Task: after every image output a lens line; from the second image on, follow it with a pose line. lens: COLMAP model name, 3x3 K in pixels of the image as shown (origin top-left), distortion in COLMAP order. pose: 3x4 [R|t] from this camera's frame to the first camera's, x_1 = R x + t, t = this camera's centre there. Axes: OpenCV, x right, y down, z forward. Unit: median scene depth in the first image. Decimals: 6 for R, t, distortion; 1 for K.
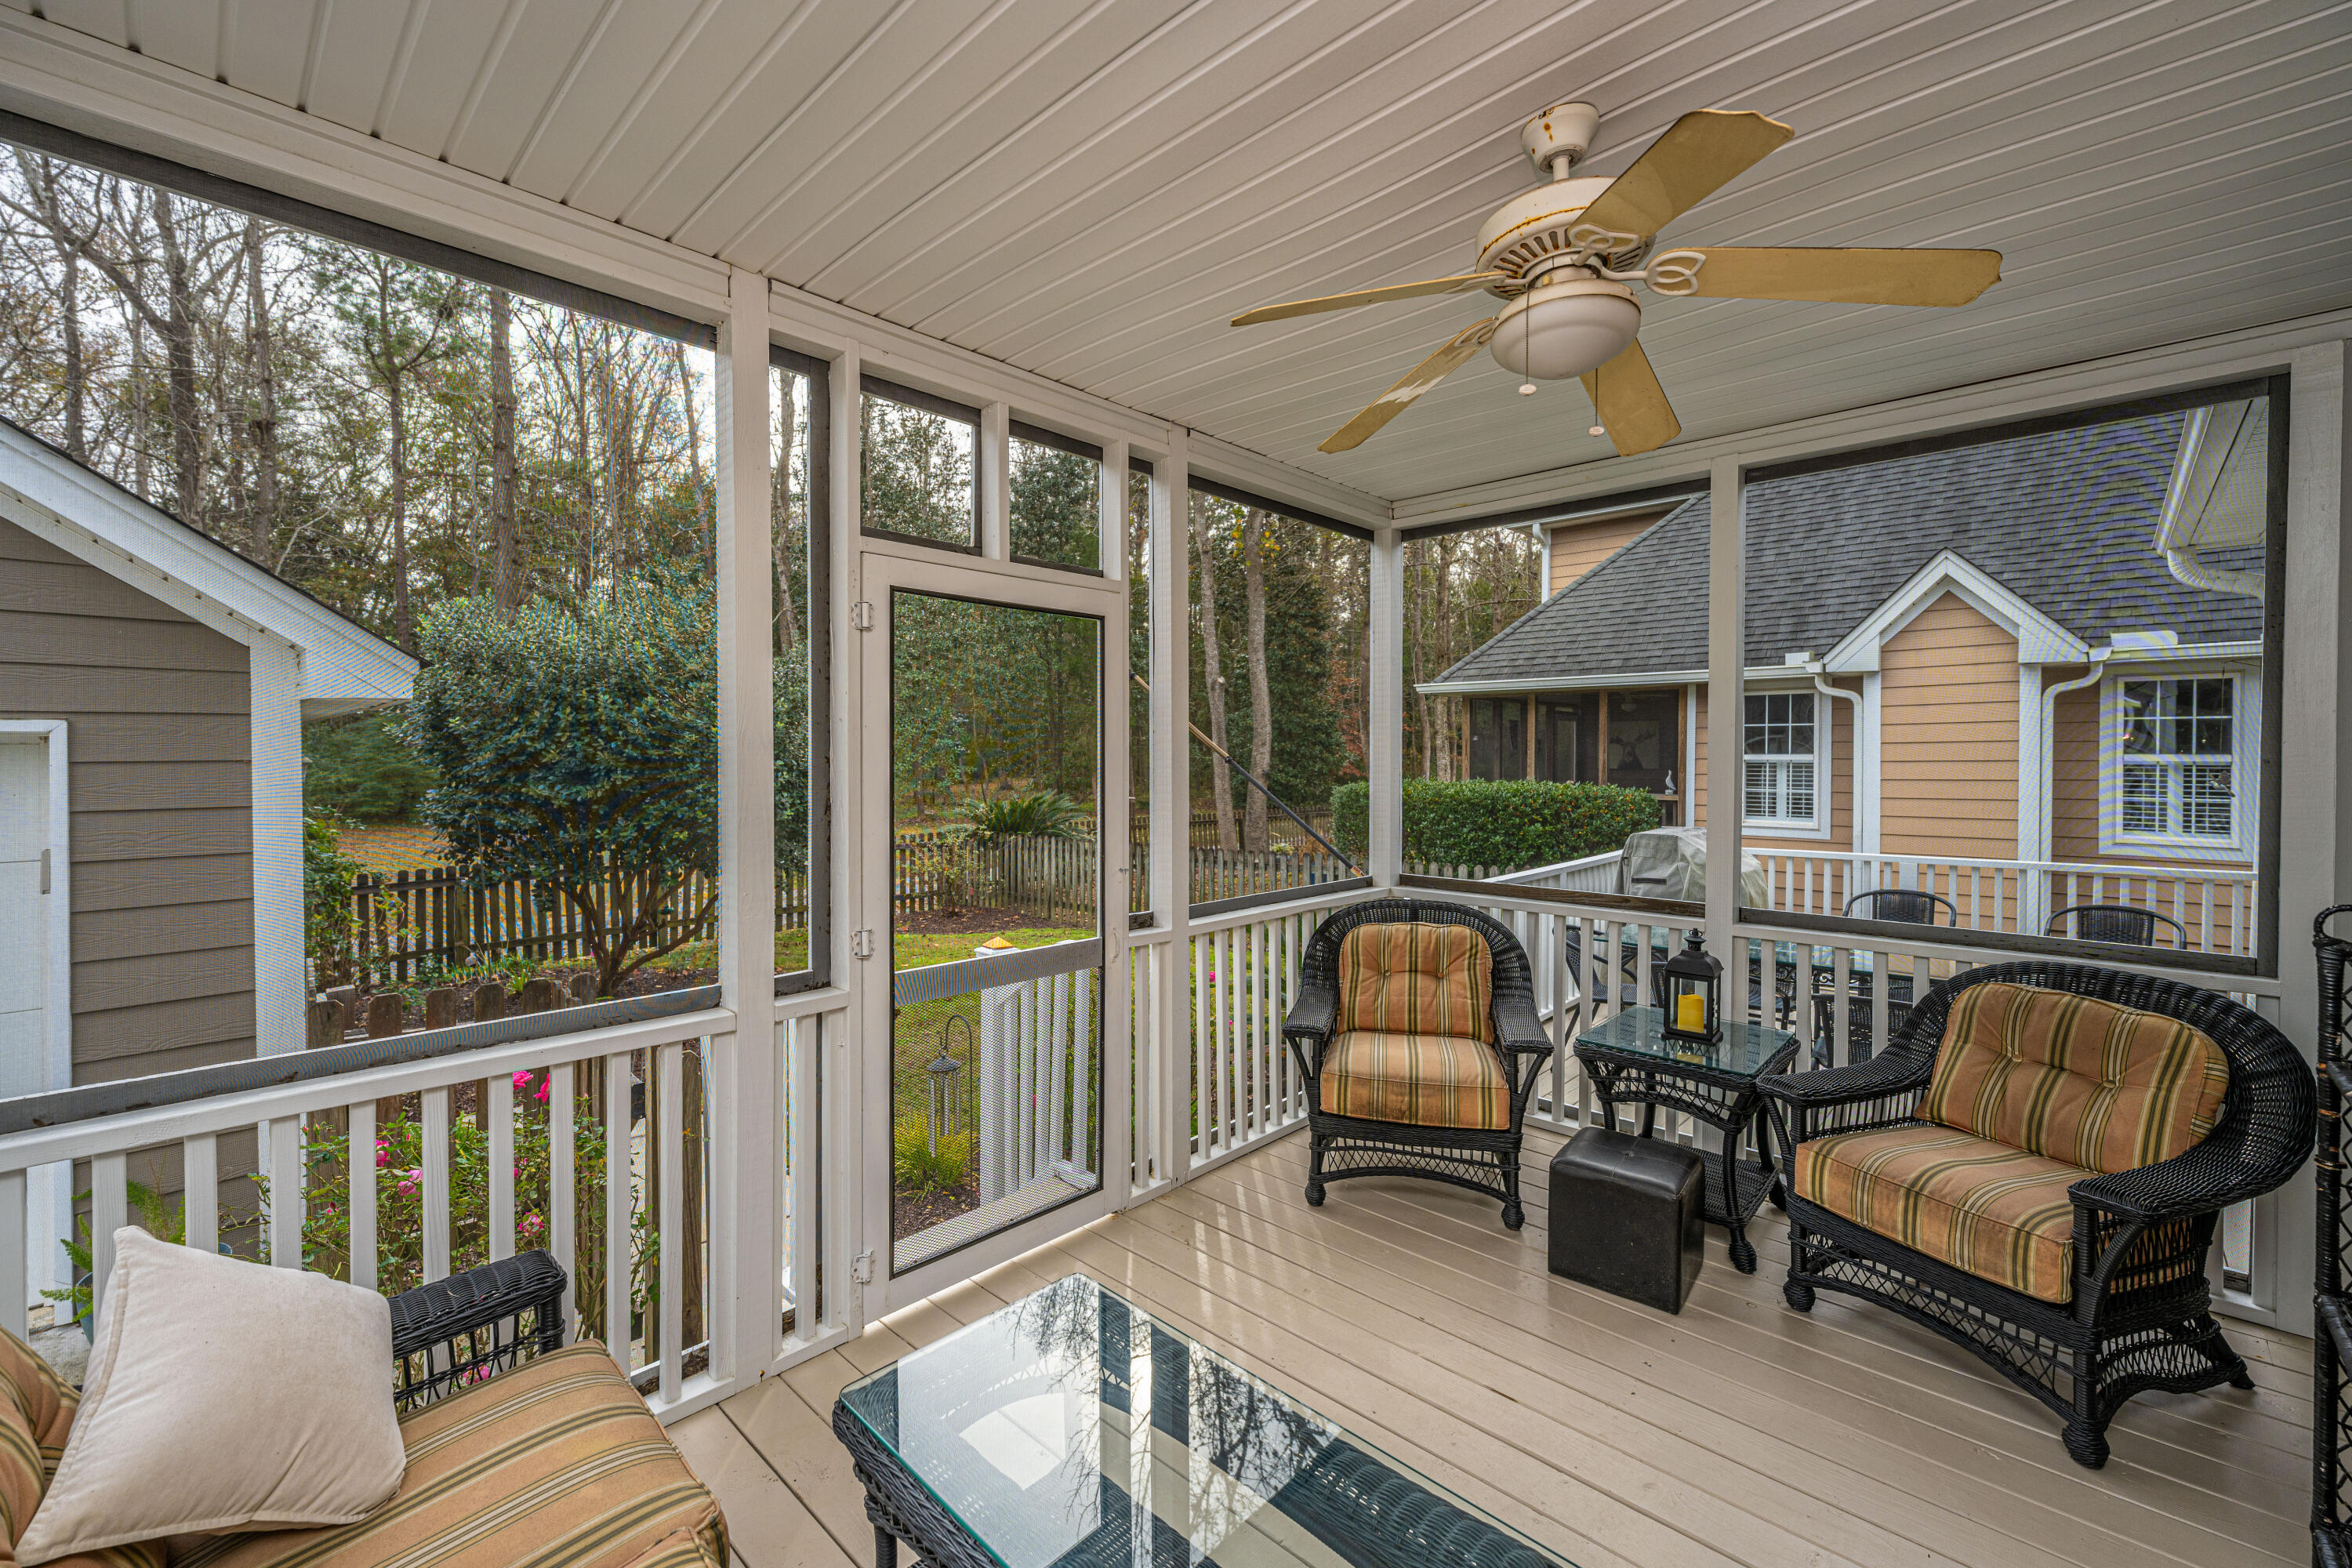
lens RADIAL K [[954.6, 0, 1164.5], [0, 954.6, 768.7], [0, 0, 1]] dist [-0.002275, 0.000740]
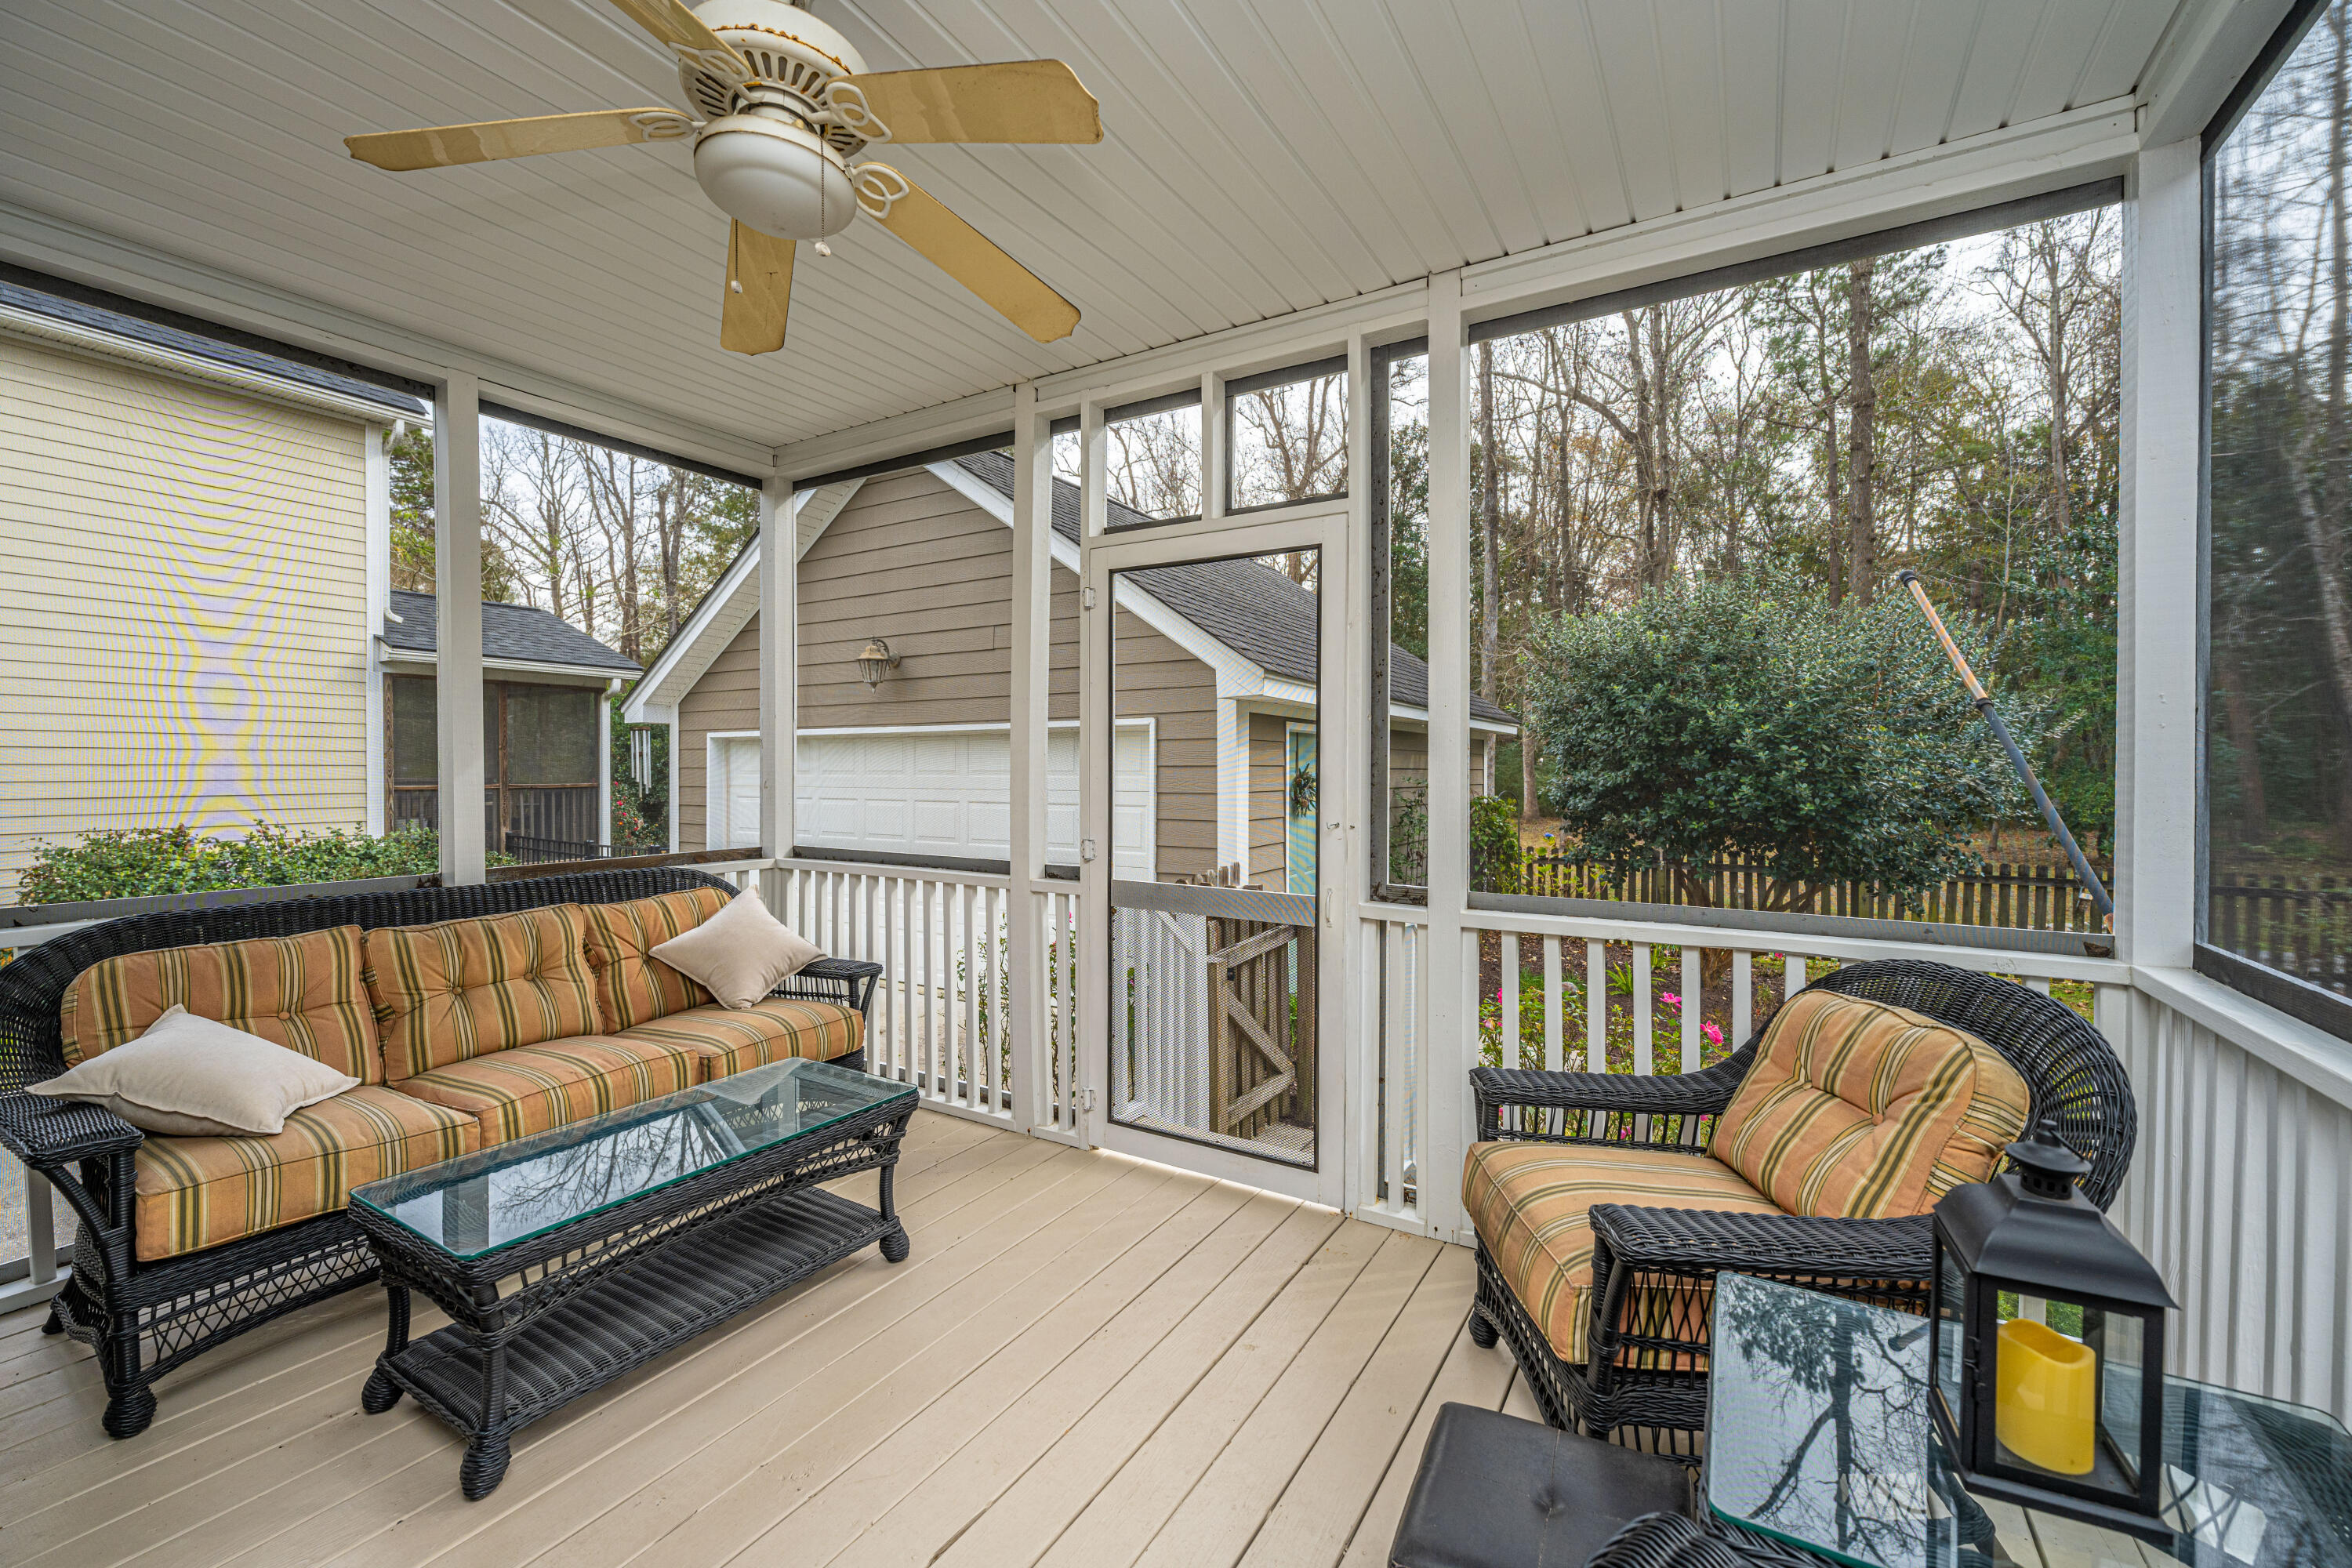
lens RADIAL K [[954.6, 0, 1180.6], [0, 954.6, 779.7], [0, 0, 1]] dist [-0.002275, 0.000740]
pose [[0.229281, 0.014354, -0.973254, 0.280302], [-0.018077, 0.999782, 0.010487, 0.020465], [0.973192, 0.015189, 0.229491, 0.234088]]
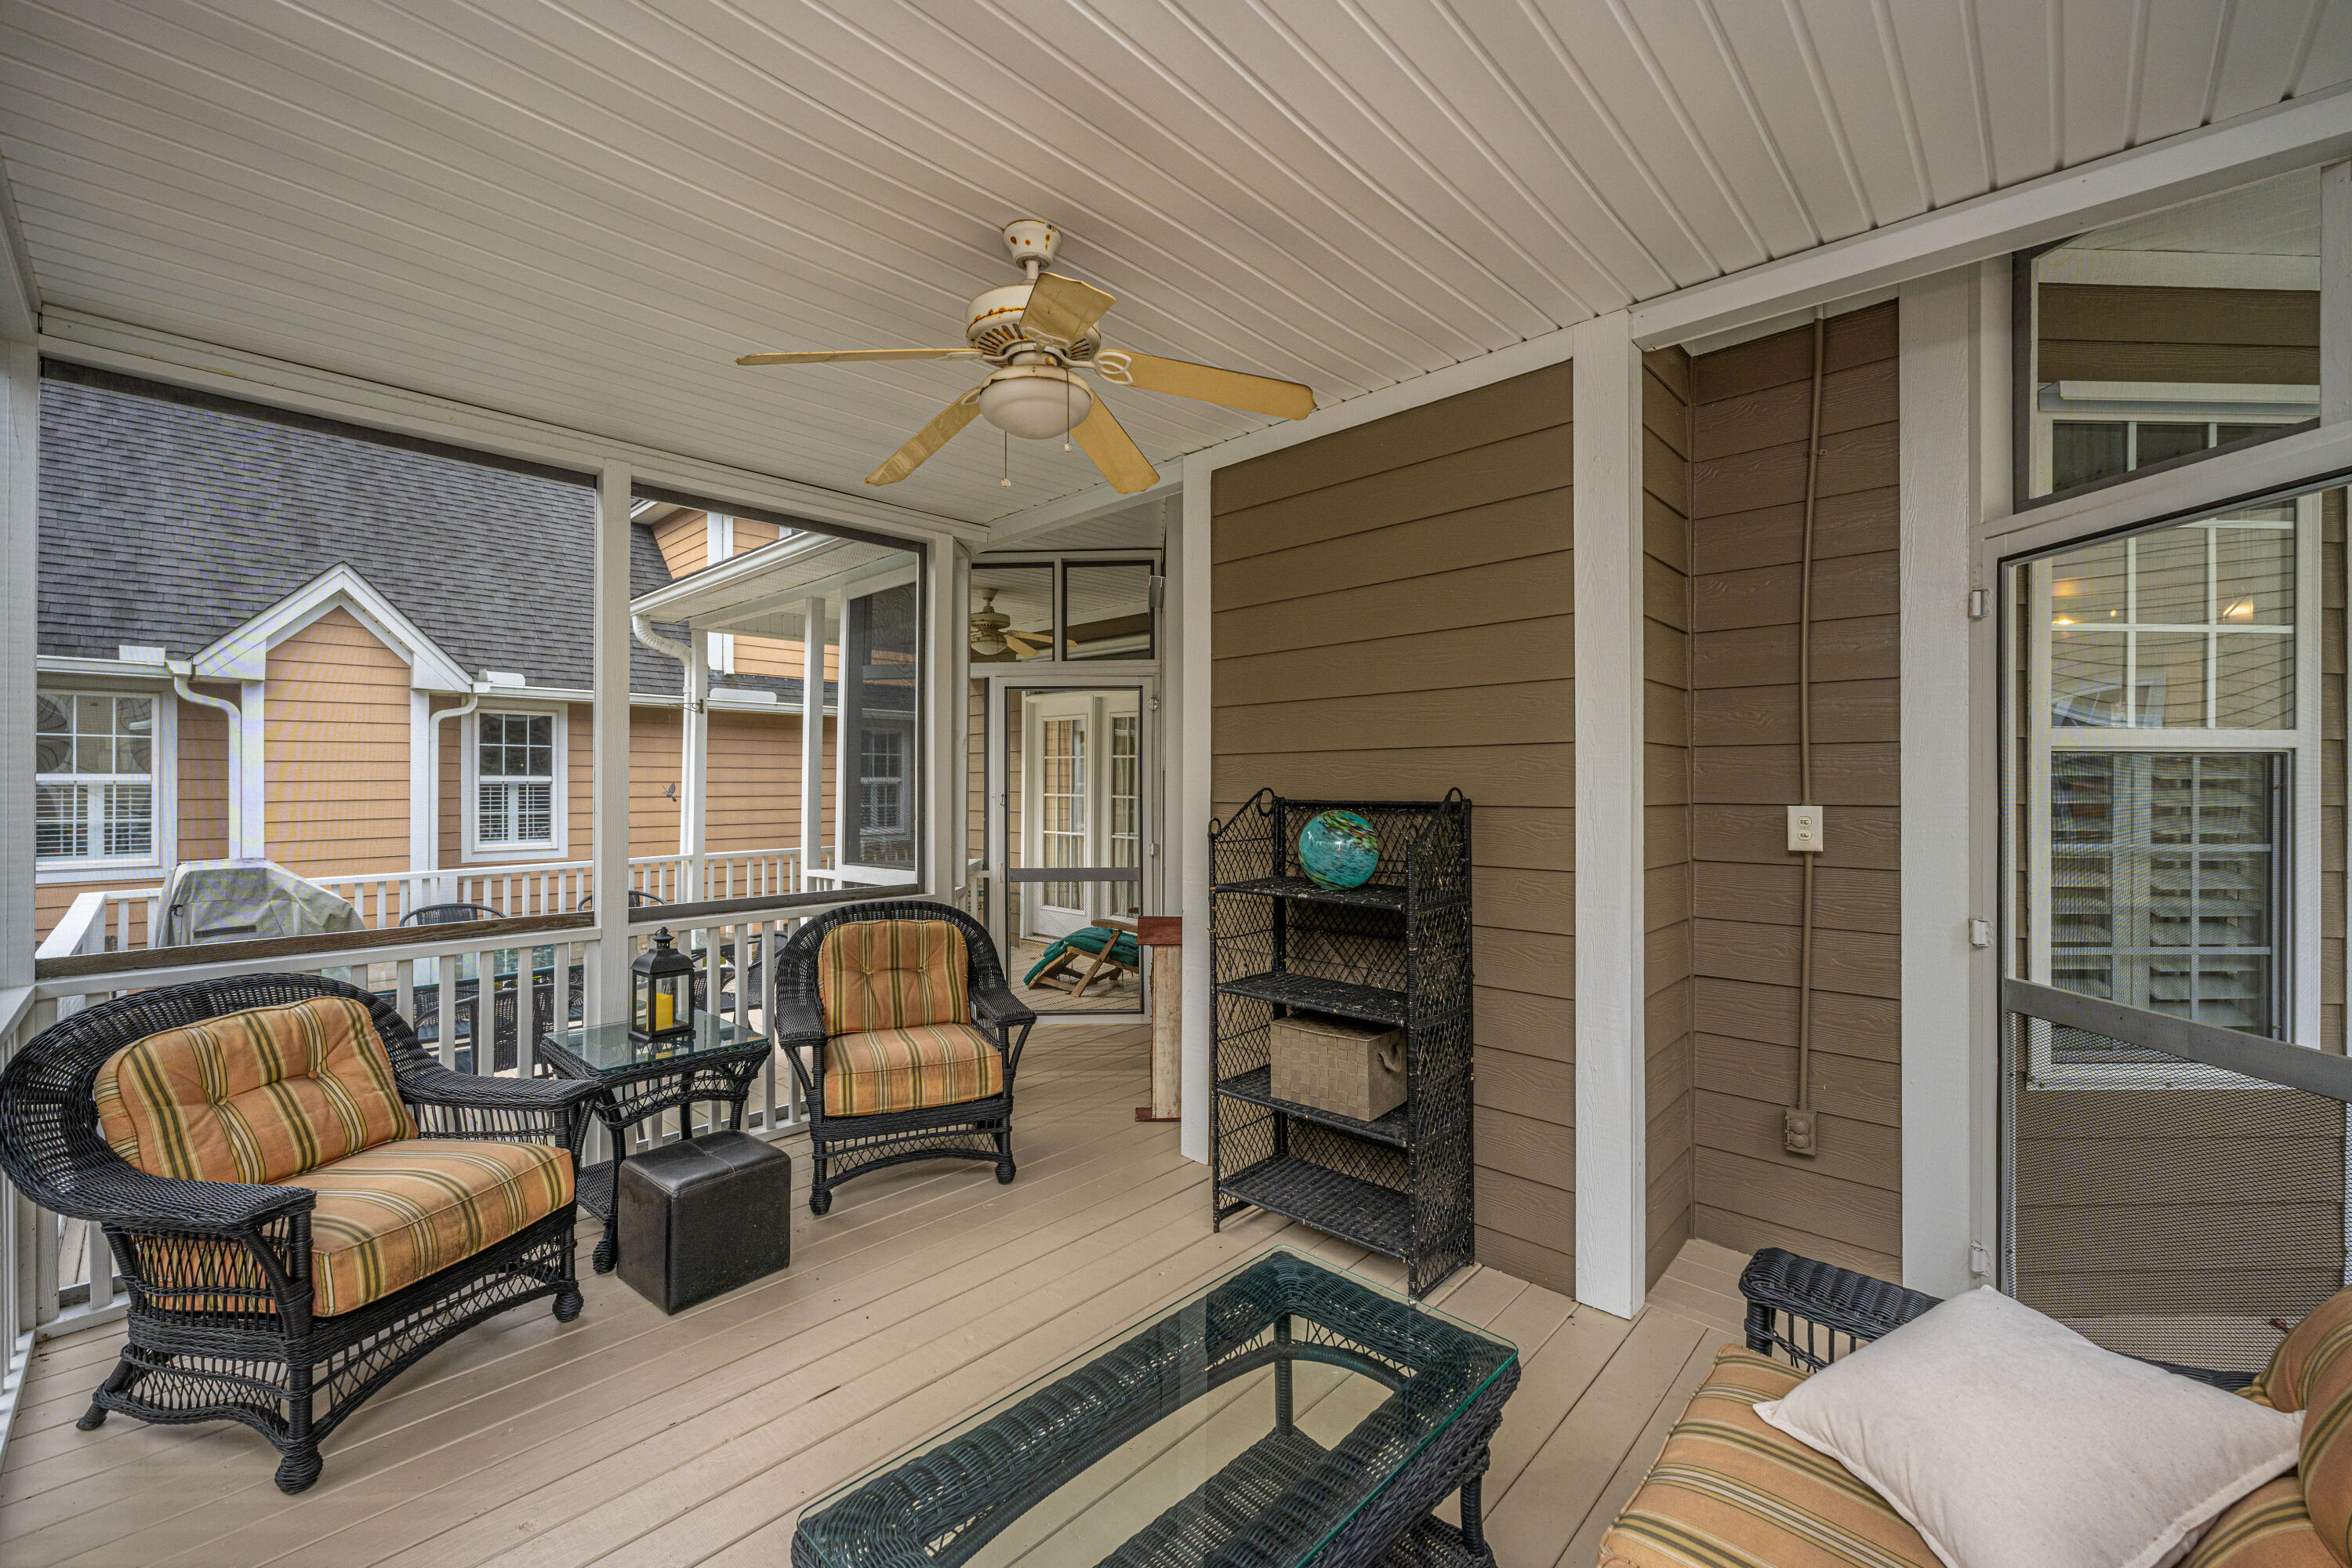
lens RADIAL K [[954.6, 0, 1178.2], [0, 954.6, 779.6], [0, 0, 1]] dist [-0.002275, 0.000740]
pose [[-0.015911, 0.003673, 0.999867, -0.169771], [0.017234, 0.999846, -0.003399, 0.008720], [-0.999725, 0.017178, -0.015972, 0.170590]]
